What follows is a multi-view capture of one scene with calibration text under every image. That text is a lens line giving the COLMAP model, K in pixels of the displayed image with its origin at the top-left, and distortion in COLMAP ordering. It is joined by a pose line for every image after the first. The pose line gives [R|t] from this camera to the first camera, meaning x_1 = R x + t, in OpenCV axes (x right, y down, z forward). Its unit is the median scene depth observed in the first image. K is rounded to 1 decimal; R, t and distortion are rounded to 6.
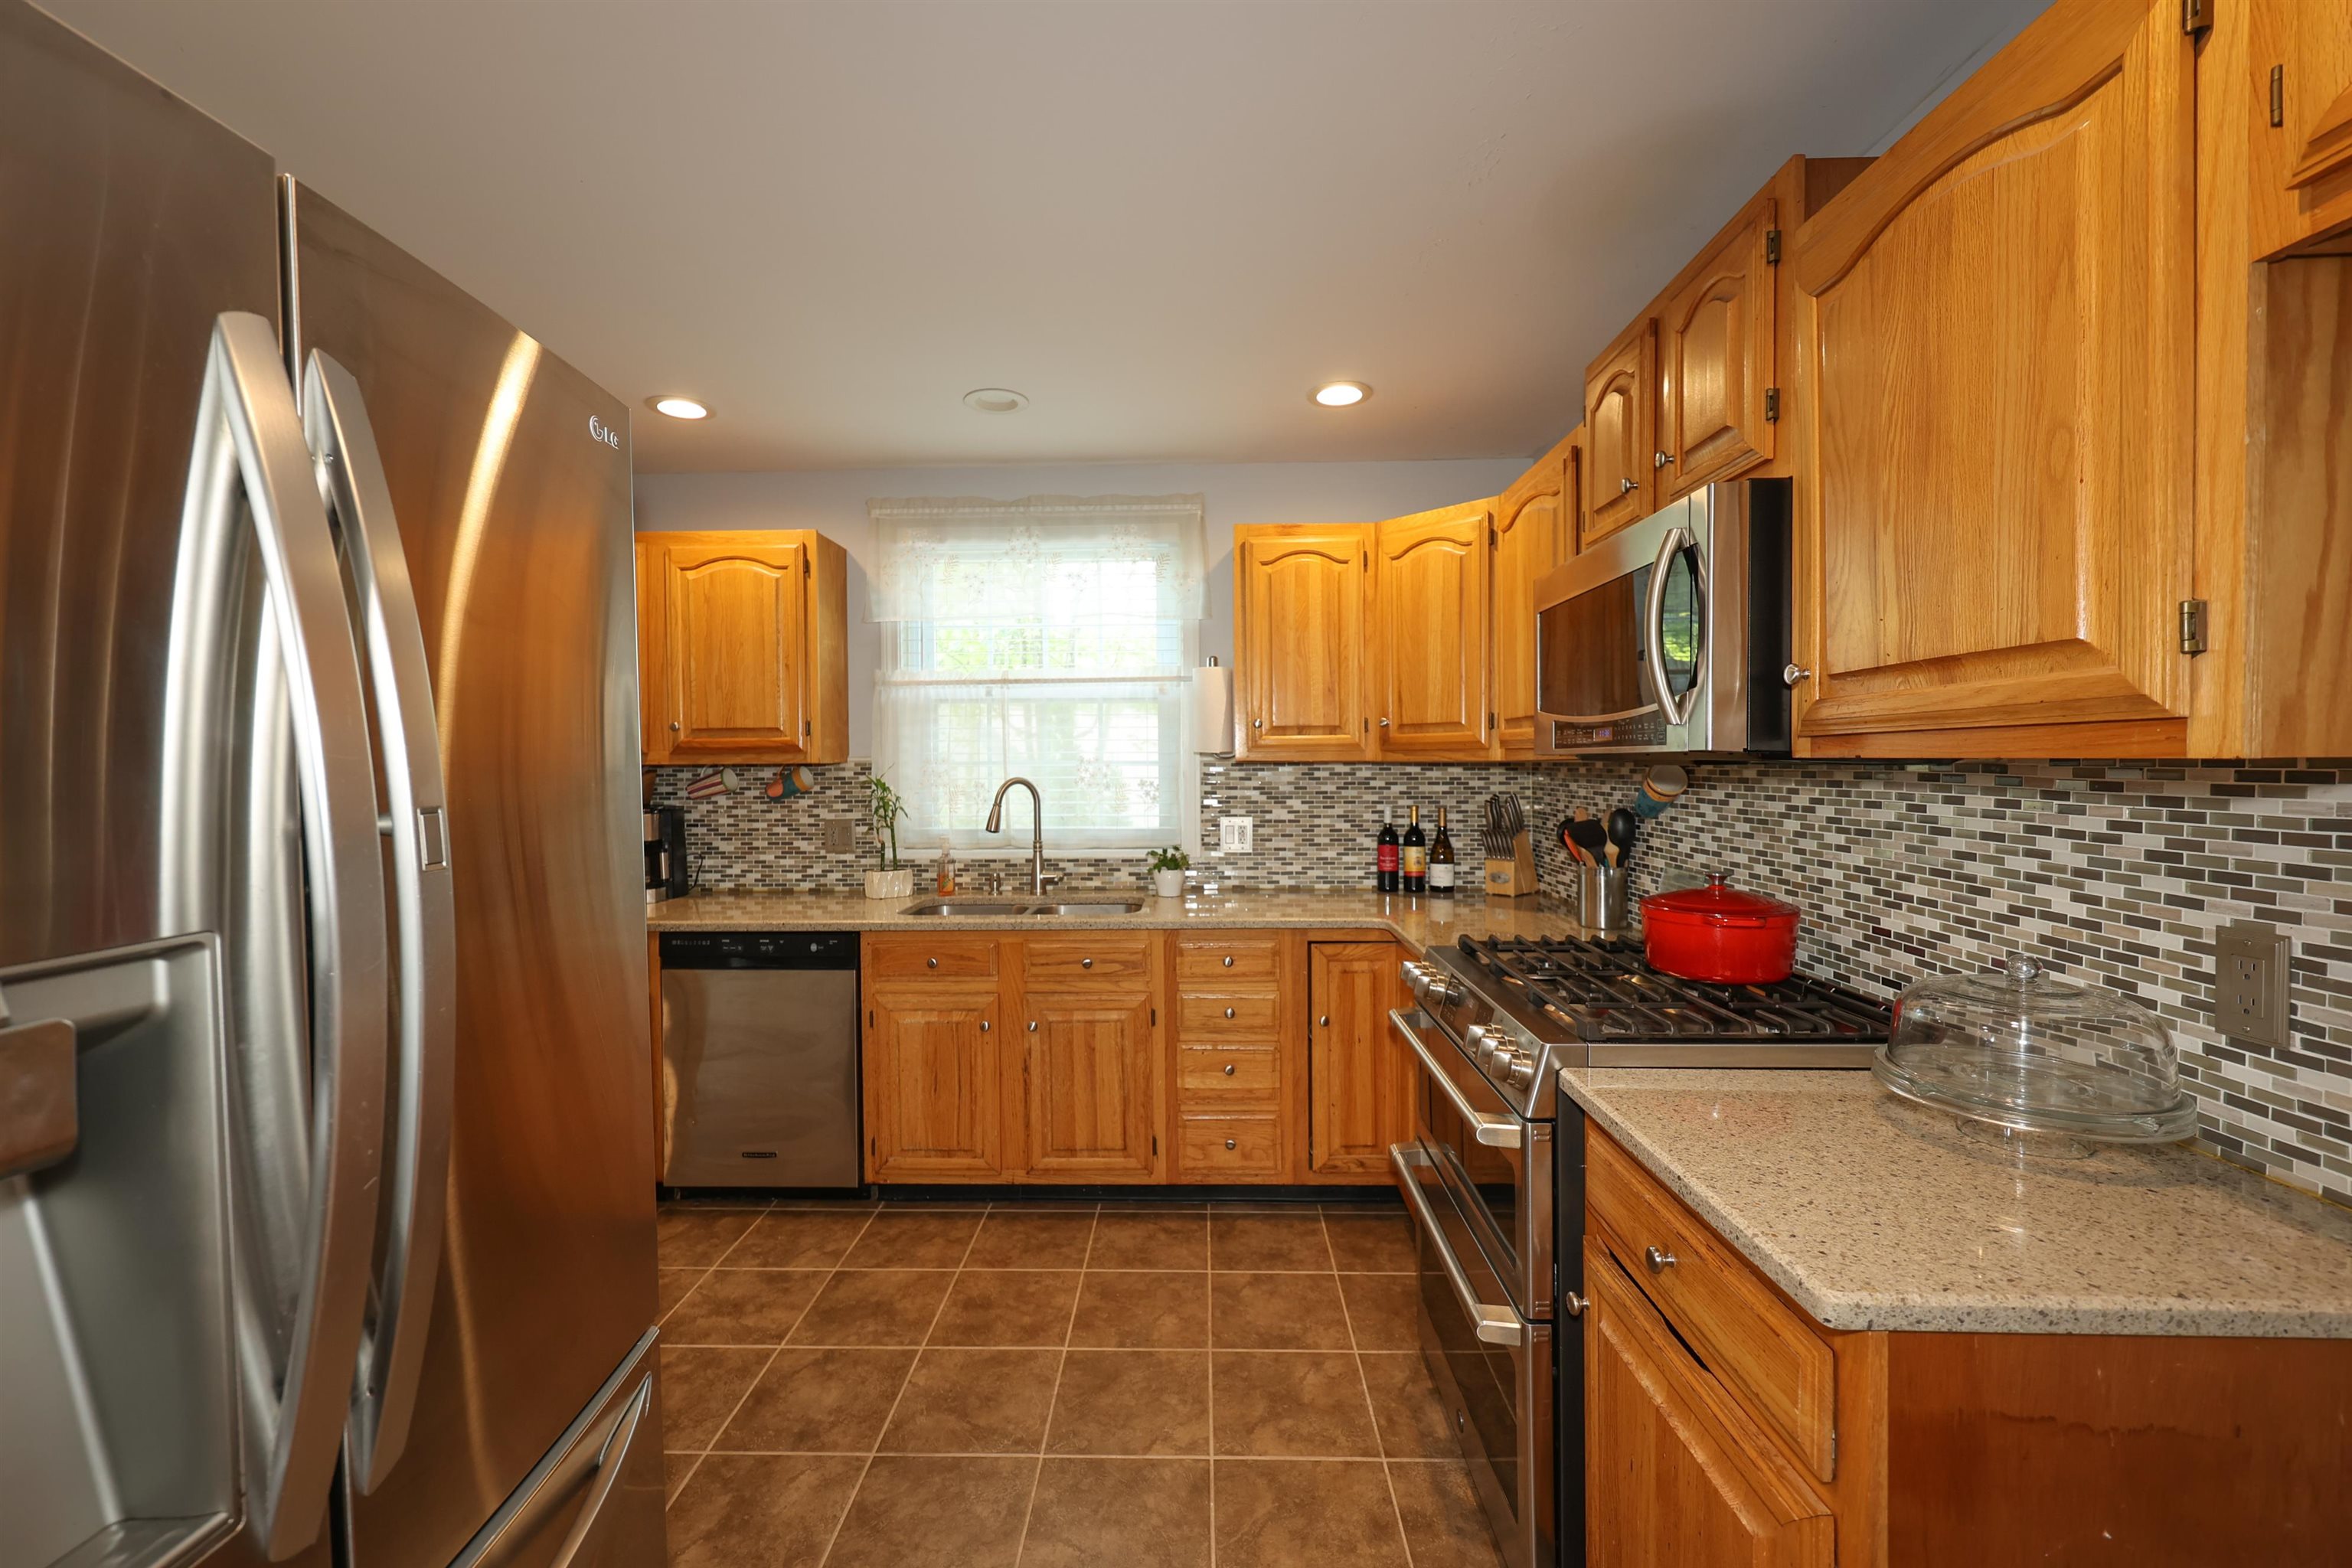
lens RADIAL K [[951.7, 0, 1167.2], [0, 951.7, 774.5], [0, 0, 1]] dist [0.002741, 0.000058]
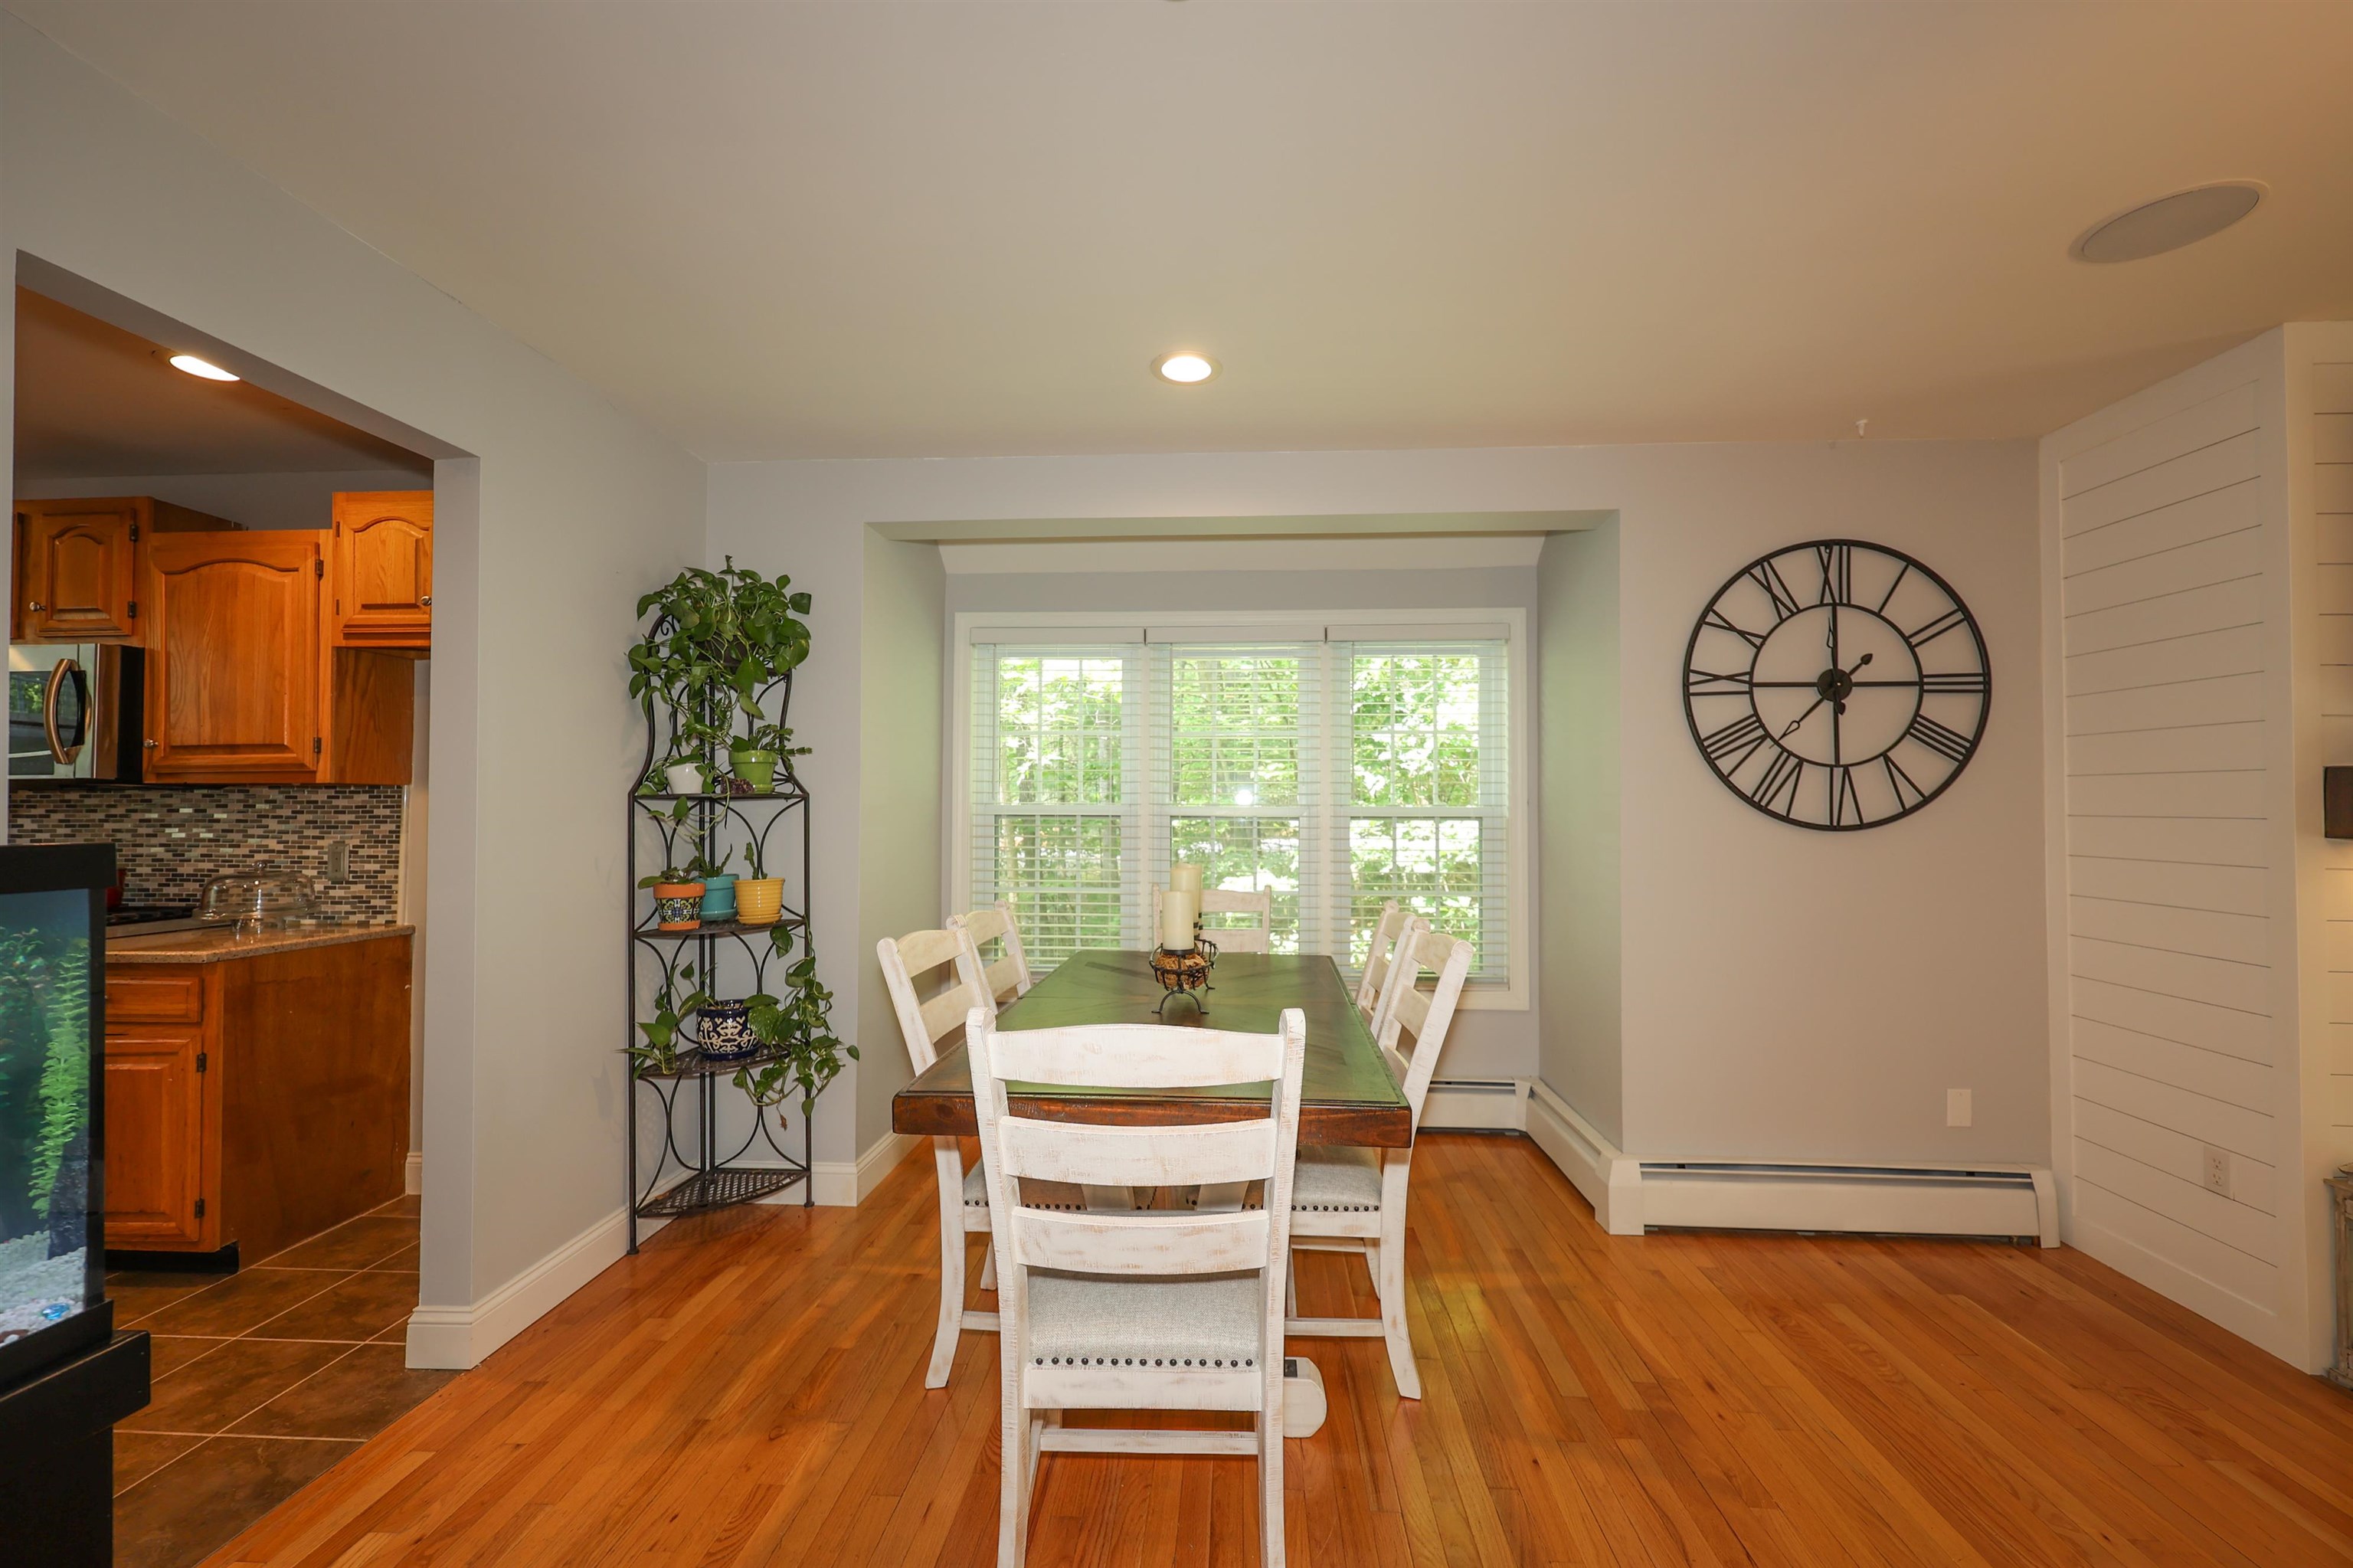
lens RADIAL K [[939.5, 0, 1183.4], [0, 939.5, 788.8], [0, 0, 1]] dist [-0.000656, -0.000017]
pose [[0.026658, 0.027642, 0.999262, -0.598725], [0.019614, 0.999411, -0.028169, 0.043545], [-0.999452, 0.020351, 0.026100, -0.594241]]
